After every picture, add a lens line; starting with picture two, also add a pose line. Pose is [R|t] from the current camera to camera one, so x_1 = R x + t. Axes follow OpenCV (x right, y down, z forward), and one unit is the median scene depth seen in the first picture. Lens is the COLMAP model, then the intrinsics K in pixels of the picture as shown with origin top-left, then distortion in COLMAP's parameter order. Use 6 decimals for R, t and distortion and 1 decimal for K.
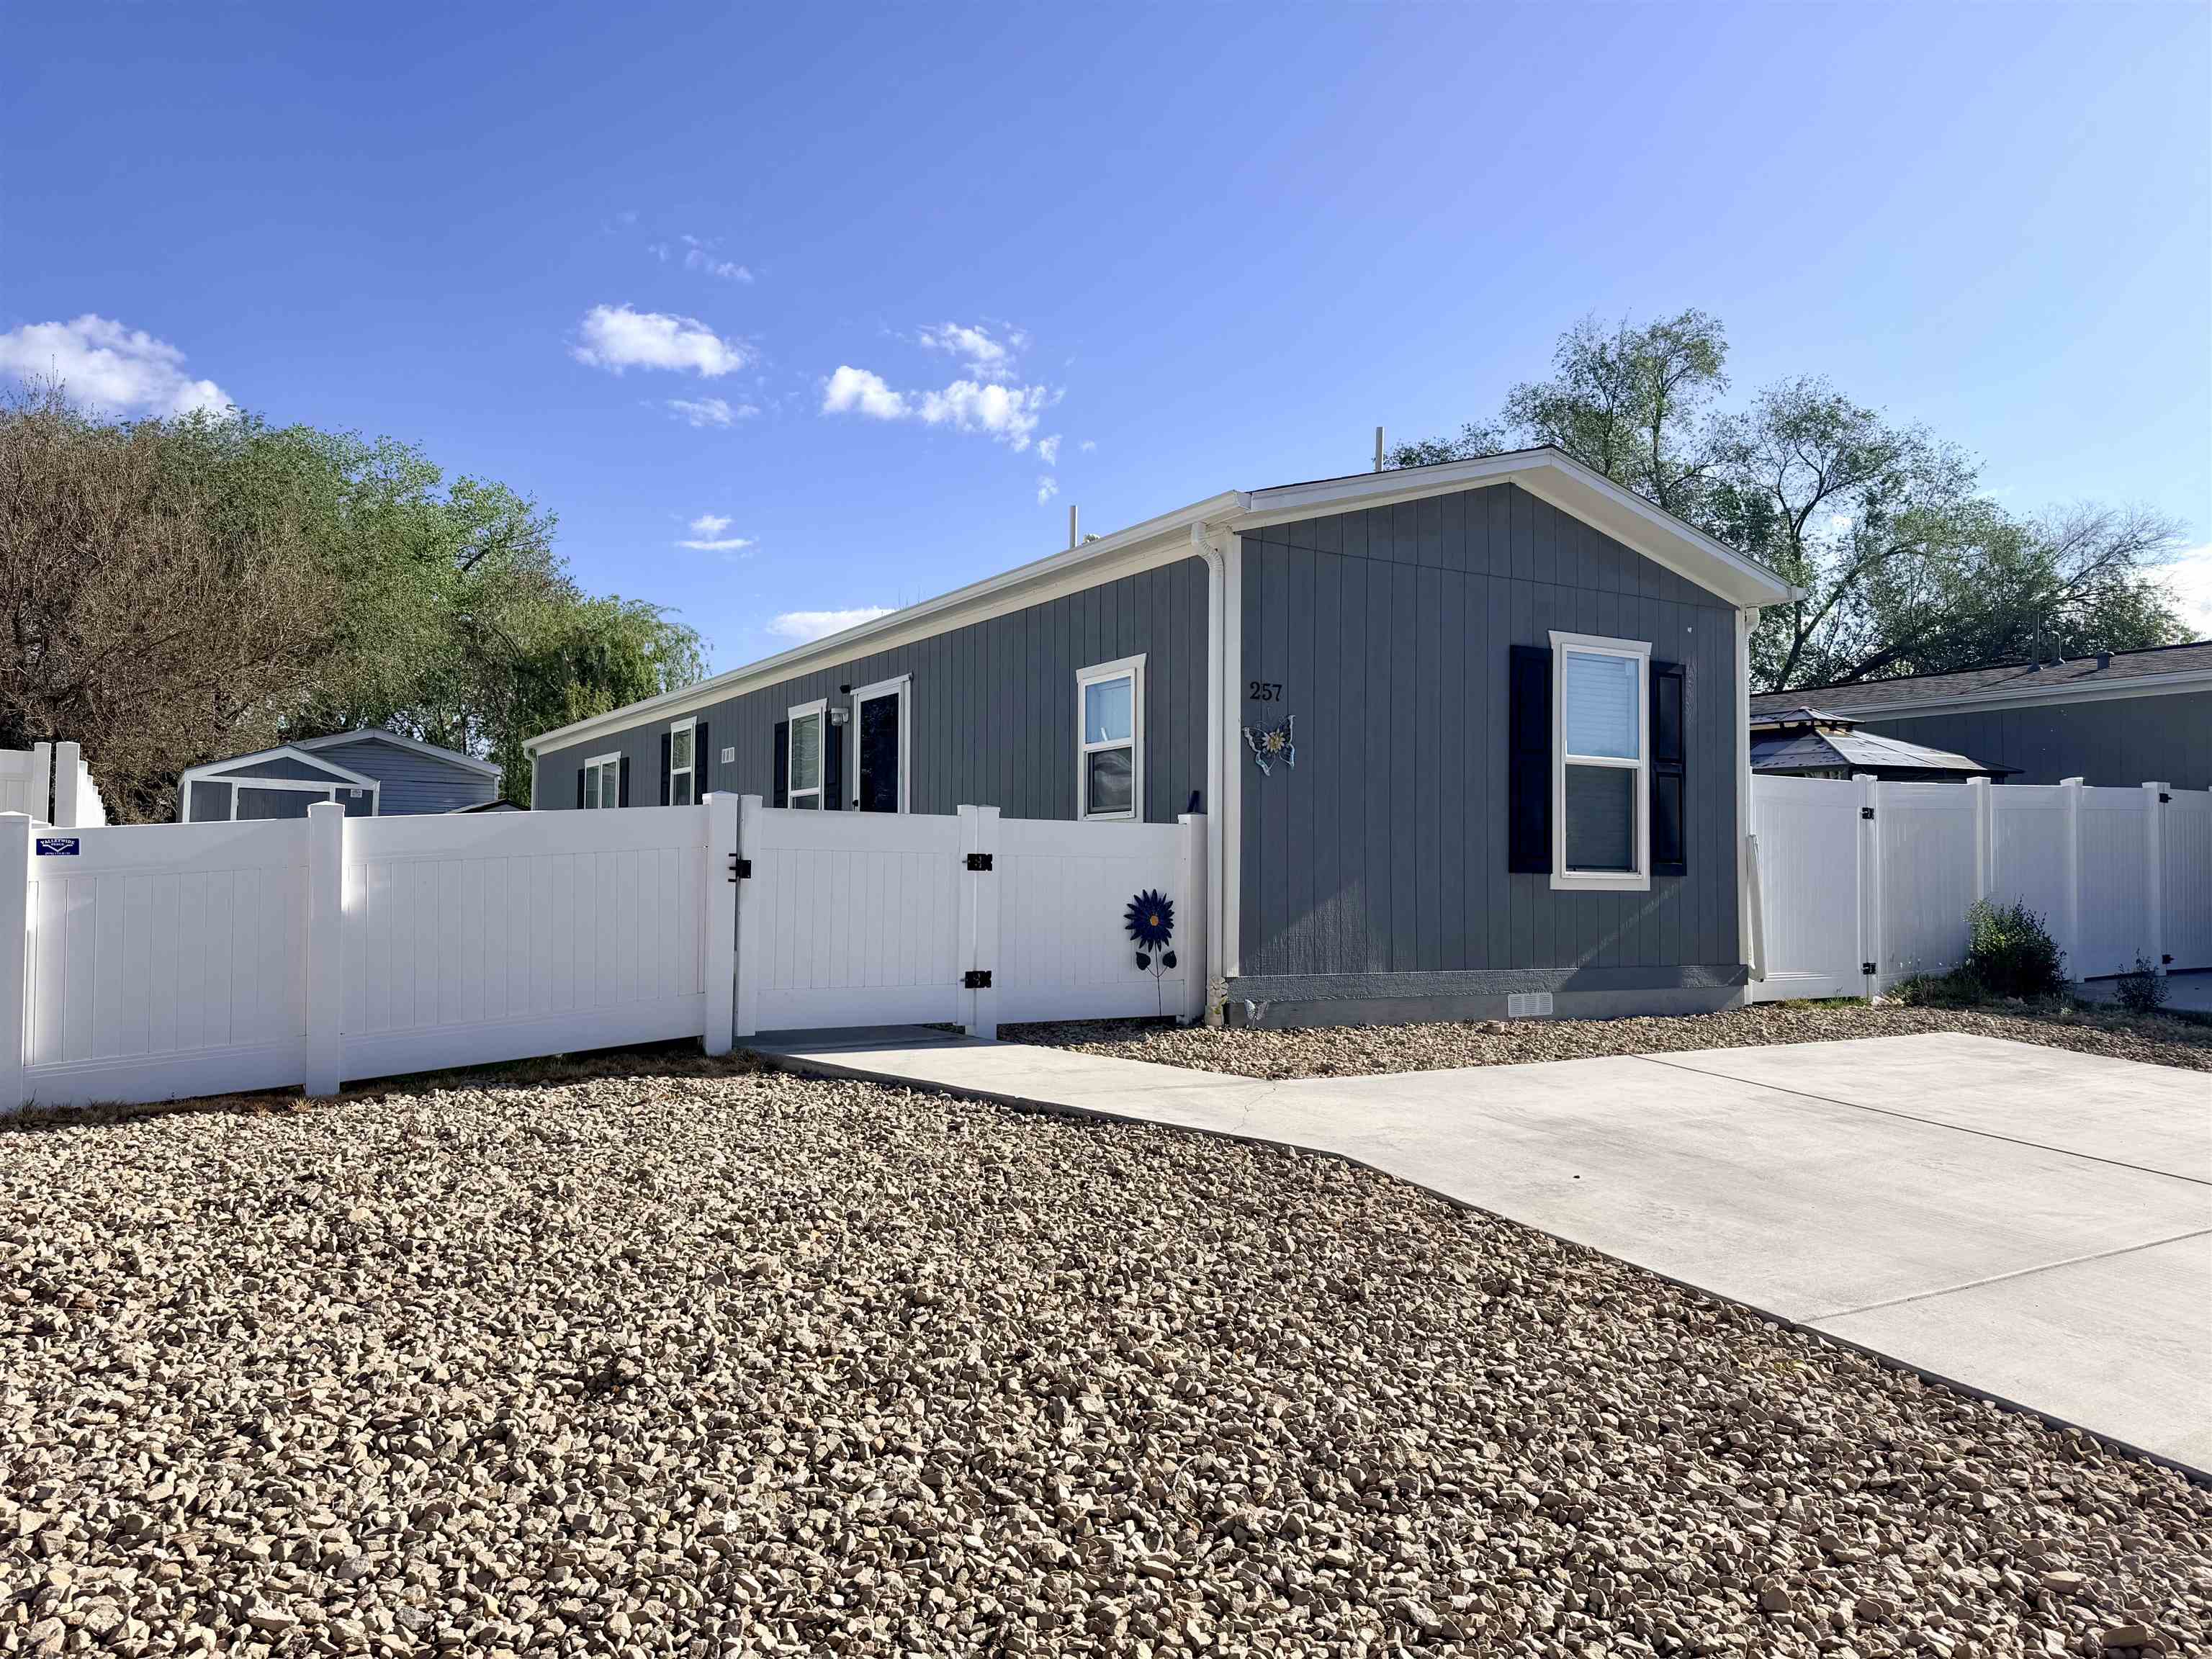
lens RADIAL K [[1543.6, 0, 1106.0], [0, 1543.6, 829.5], [0, 0, 1]] dist [0.094621, -0.170069]
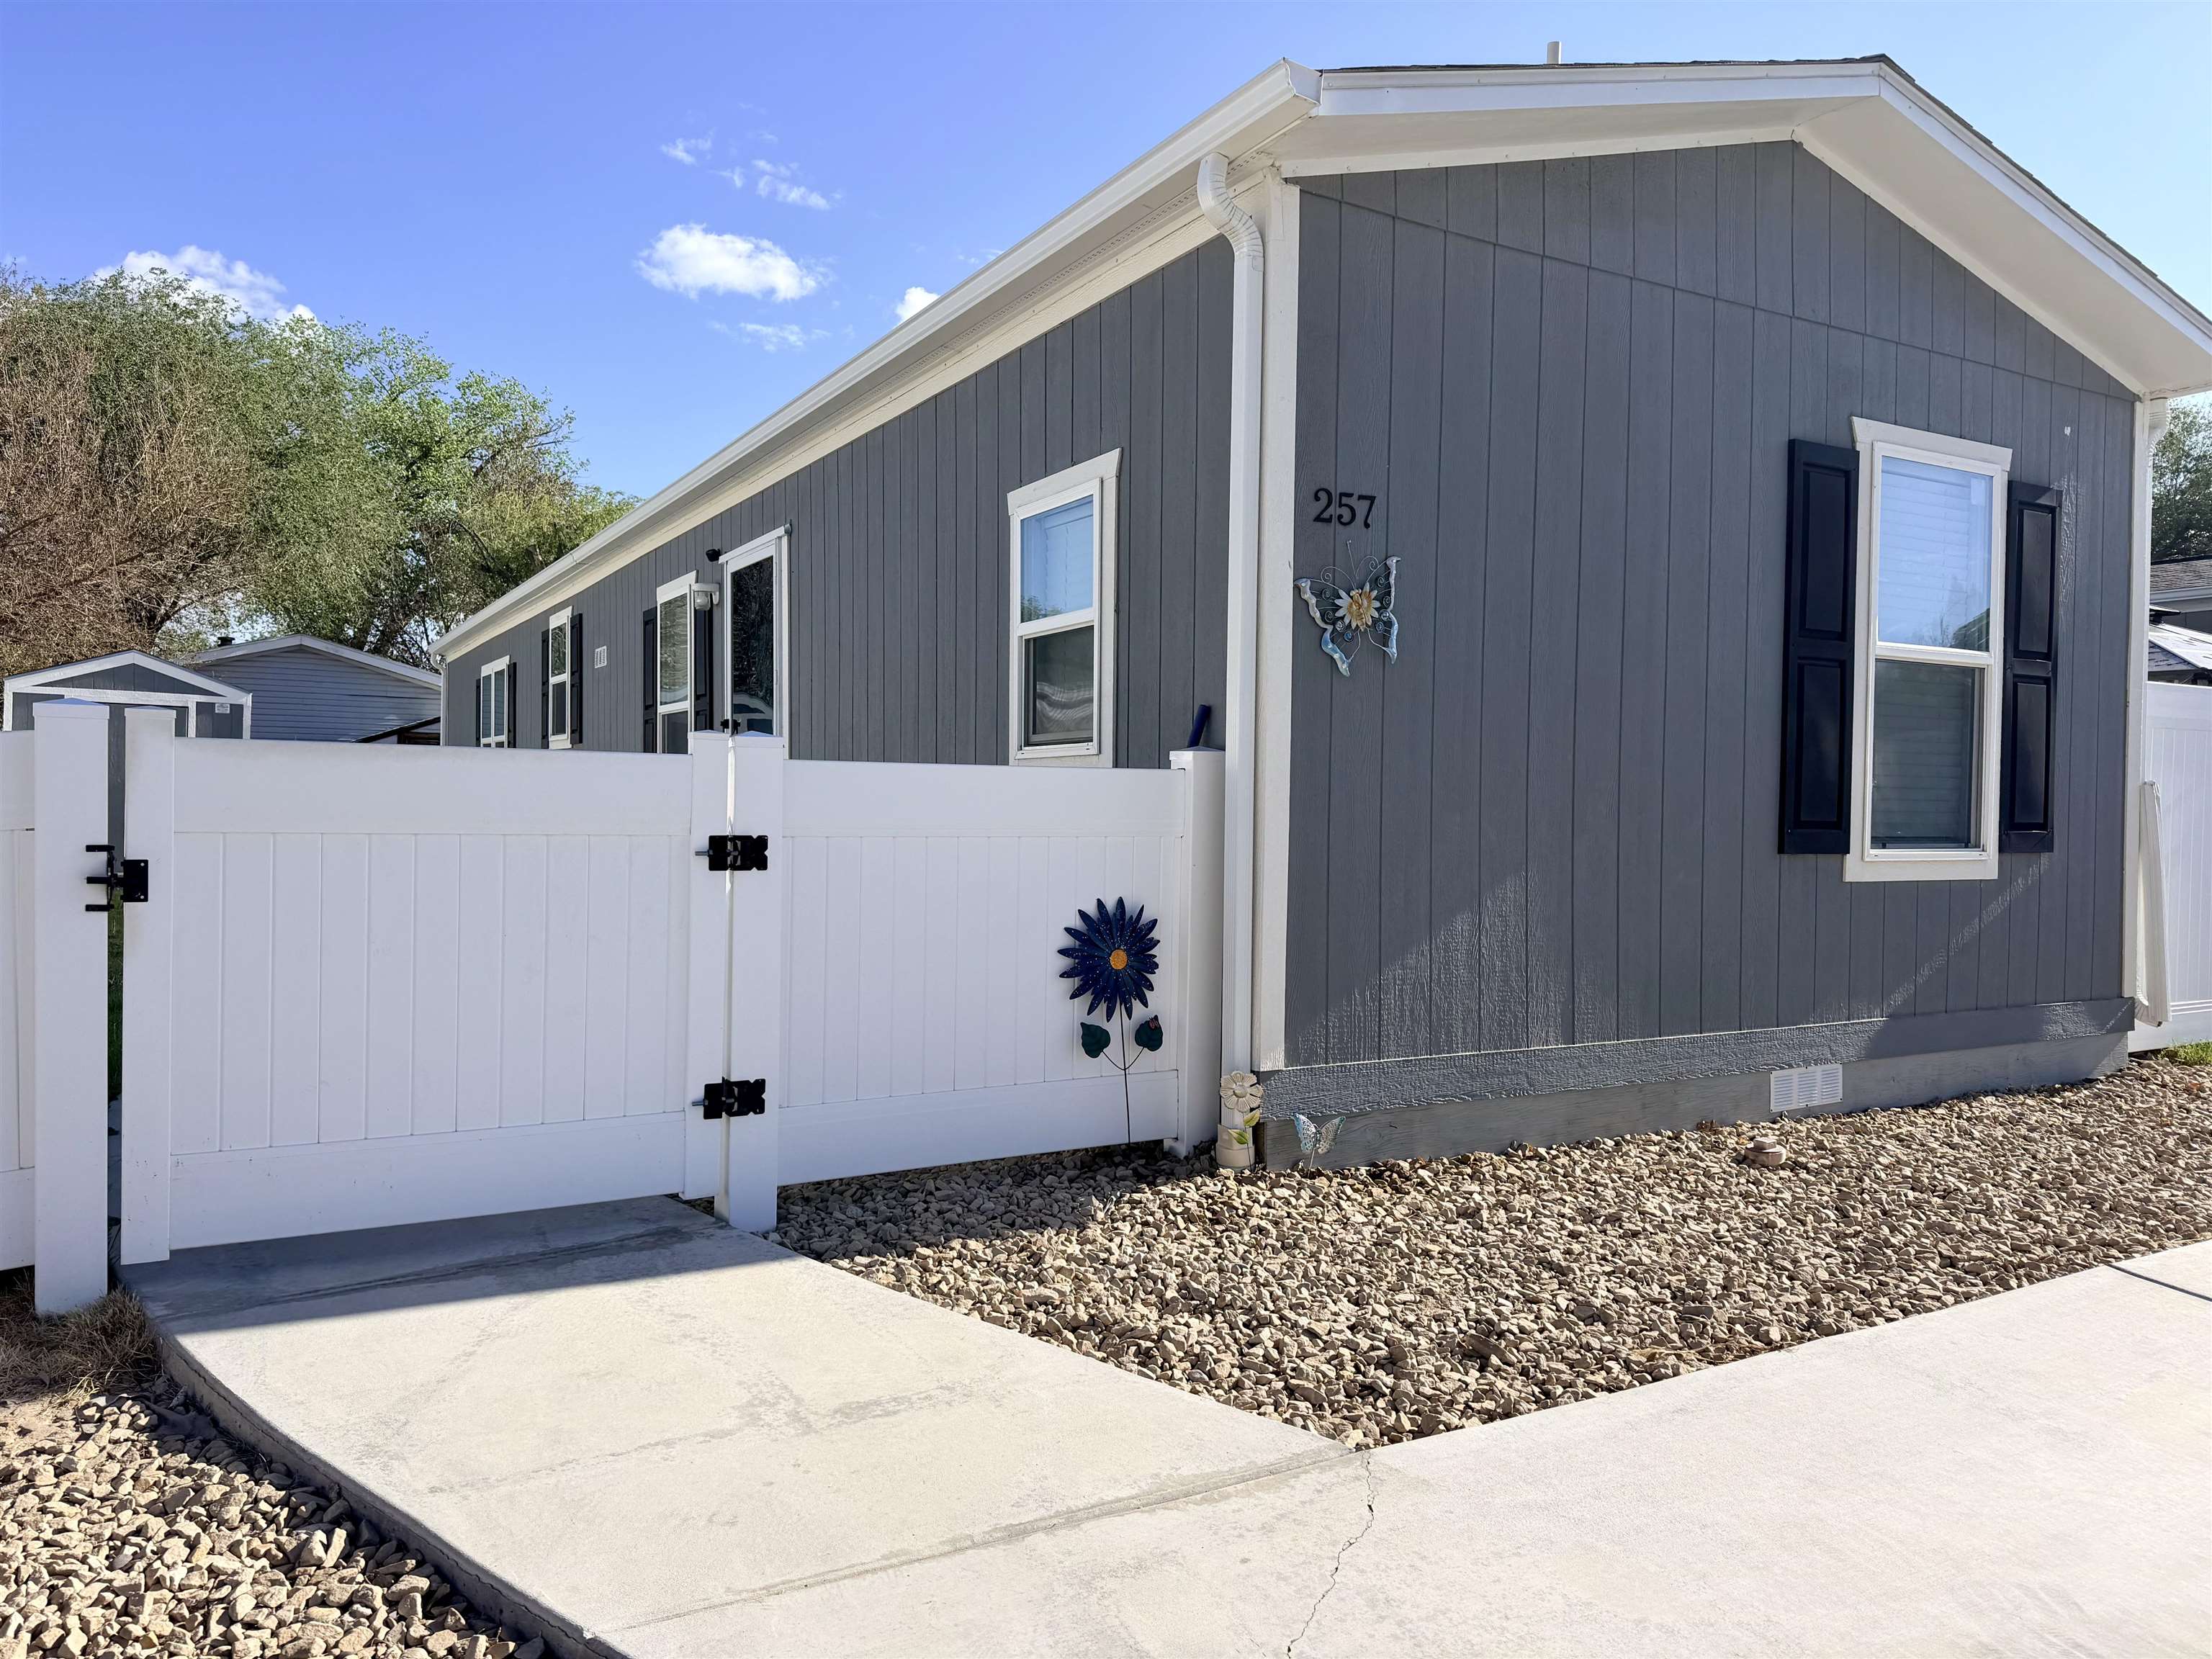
lens RADIAL K [[1516.5, 0, 1099.9], [0, 1516.5, 841.7], [0, 0, 1]] dist [0.082145, -0.129849]
pose [[0.999119, 0.006047, -0.041530, 0.039185], [-0.003468, 0.998077, 0.061889, -0.009345], [0.041825, -0.061691, 0.997219, 0.430689]]
